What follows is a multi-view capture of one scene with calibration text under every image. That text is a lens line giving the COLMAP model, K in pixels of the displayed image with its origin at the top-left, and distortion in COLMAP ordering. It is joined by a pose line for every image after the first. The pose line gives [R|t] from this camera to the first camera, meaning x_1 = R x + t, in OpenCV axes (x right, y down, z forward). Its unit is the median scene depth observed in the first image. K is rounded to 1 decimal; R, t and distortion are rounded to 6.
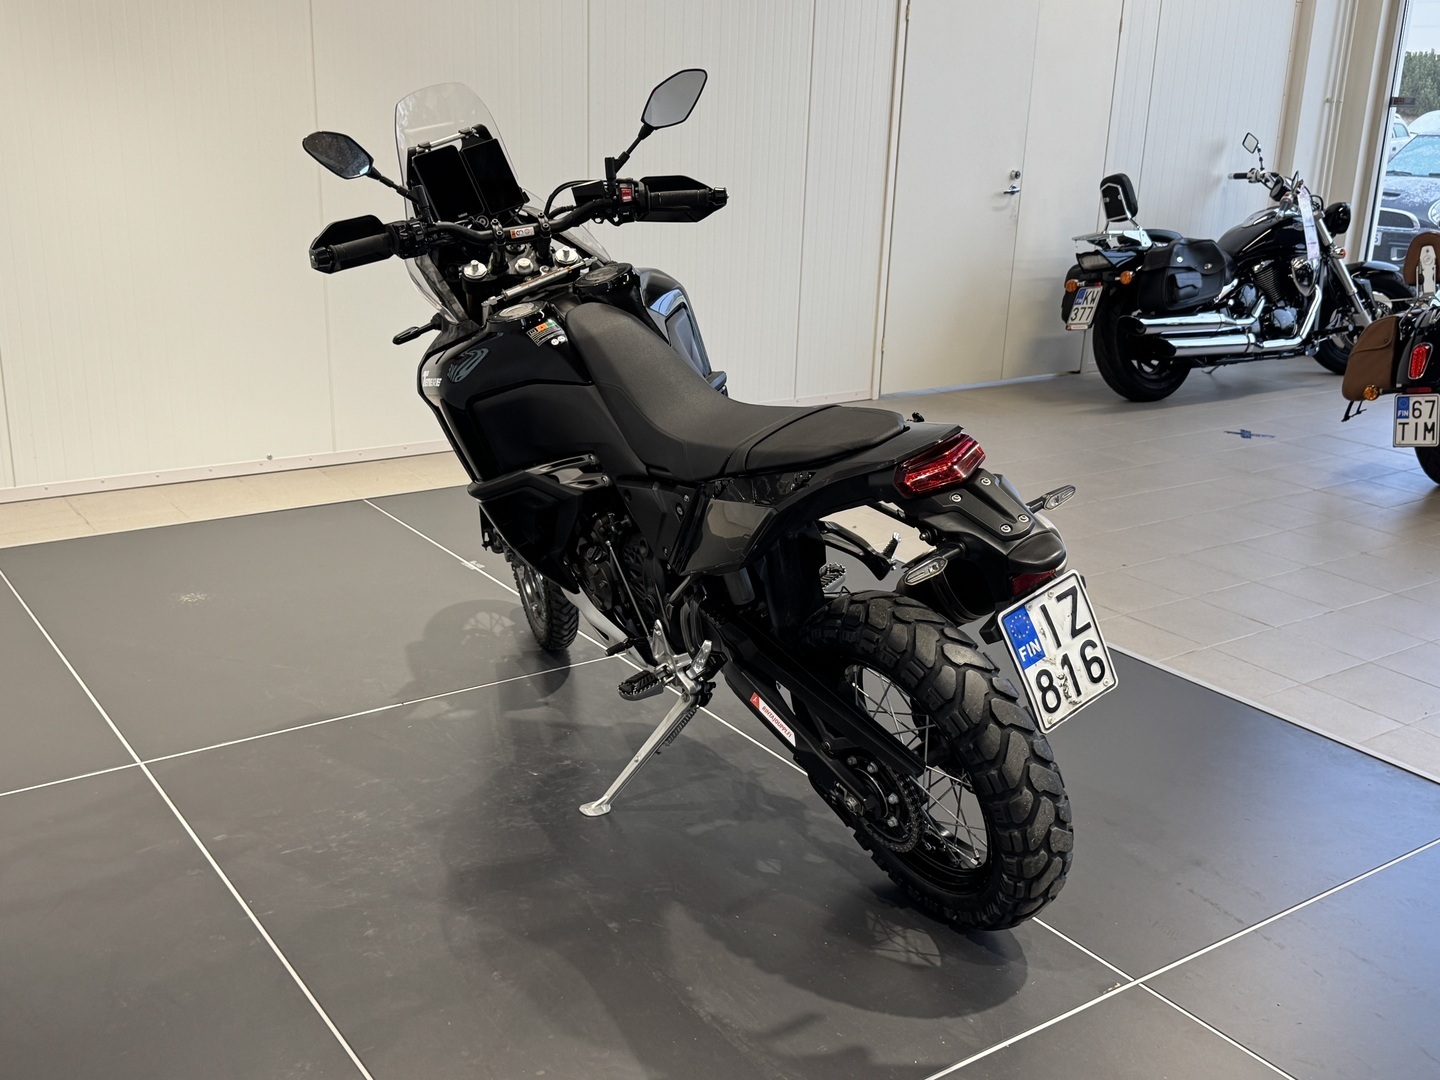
lens RADIAL K [[1487.5, 0, 720.0], [0, 1487.5, 540.0], [0, 0, 1]] dist [0.144145, 0.000253]
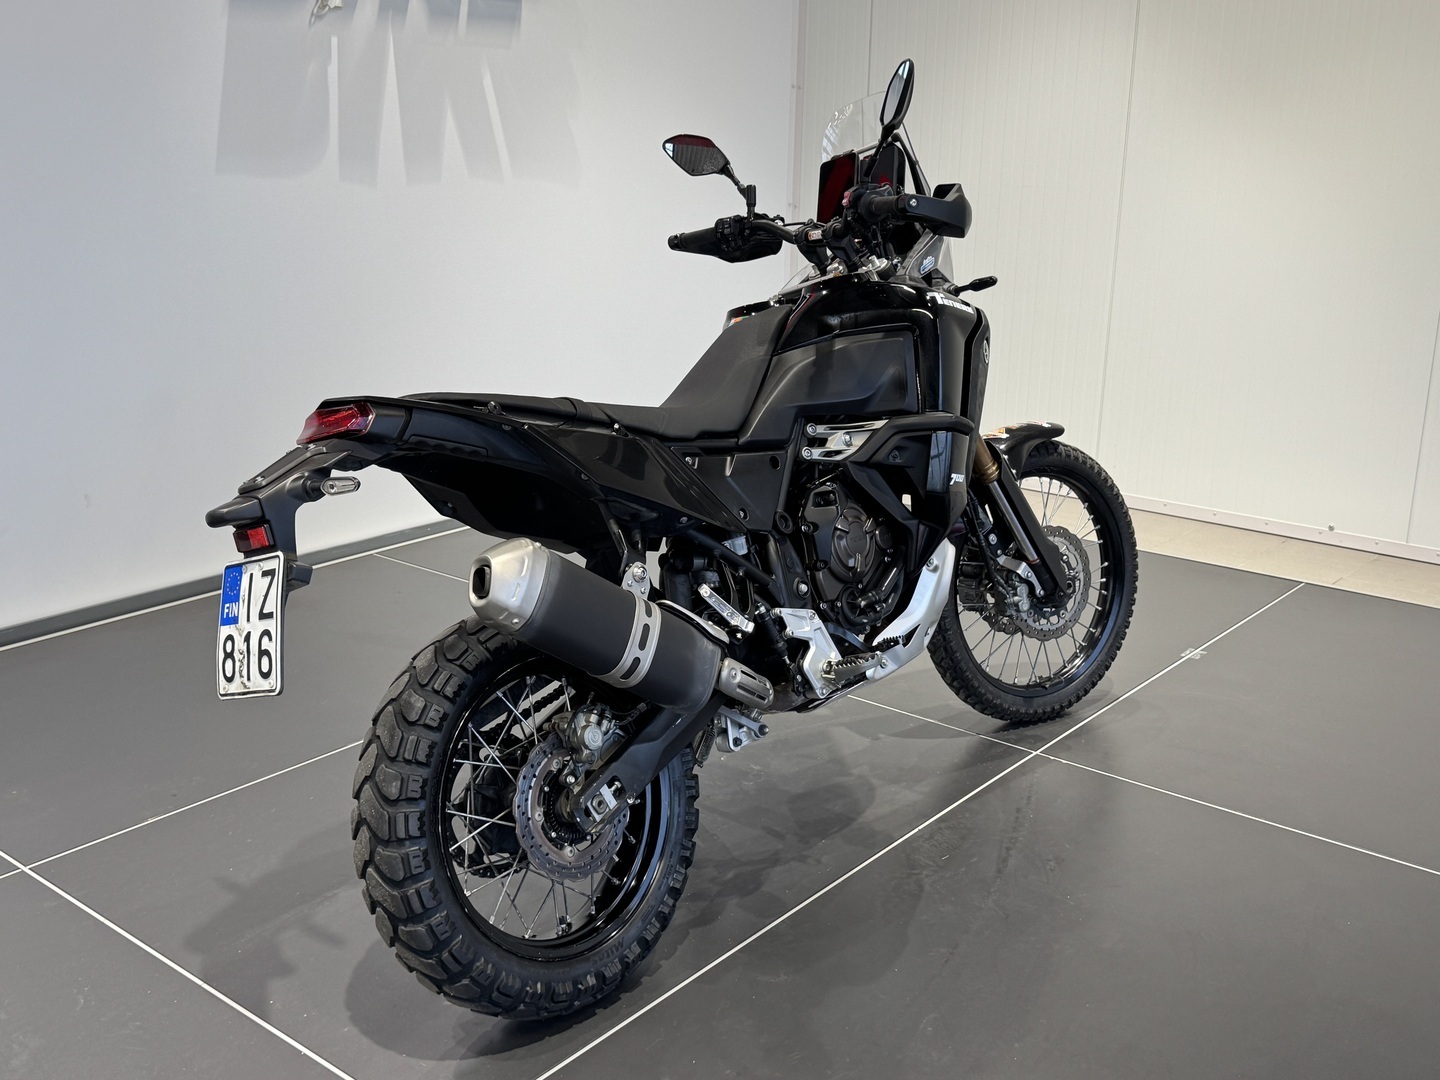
lens RADIAL K [[1469.7, 0, 720.0], [0, 1469.7, 540.0], [0, 0, 1]] dist [0.117683, -0.015648]
pose [[0.259601, 0.234070, -0.936920, 0.884287], [-0.290072, 0.944281, 0.155536, -0.158404], [0.921122, 0.231397, 0.313033, 0.729733]]
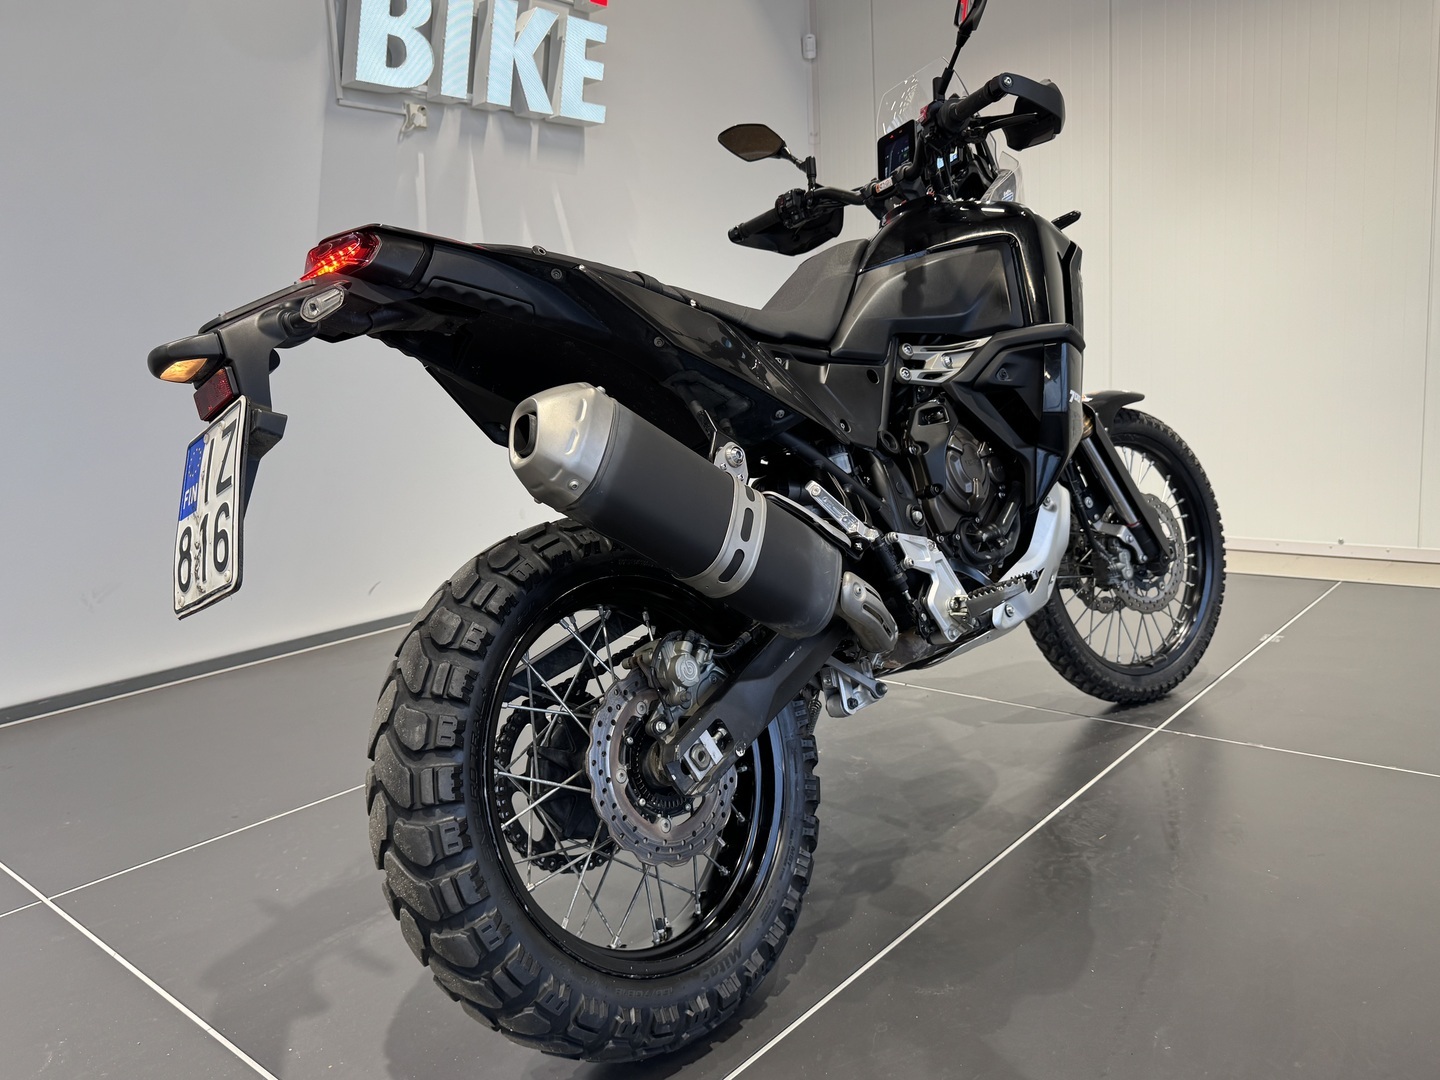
lens RADIAL K [[1064.7, 0, 715.4], [0, 1064.7, 528.3], [0, 0, 1]] dist [0.176681, -0.401557]
pose [[0.236092, 0.093281, -0.967243, 0.573947], [-0.228268, 0.972852, 0.038105, 0.008236], [0.944539, 0.211794, 0.250976, 0.827267]]
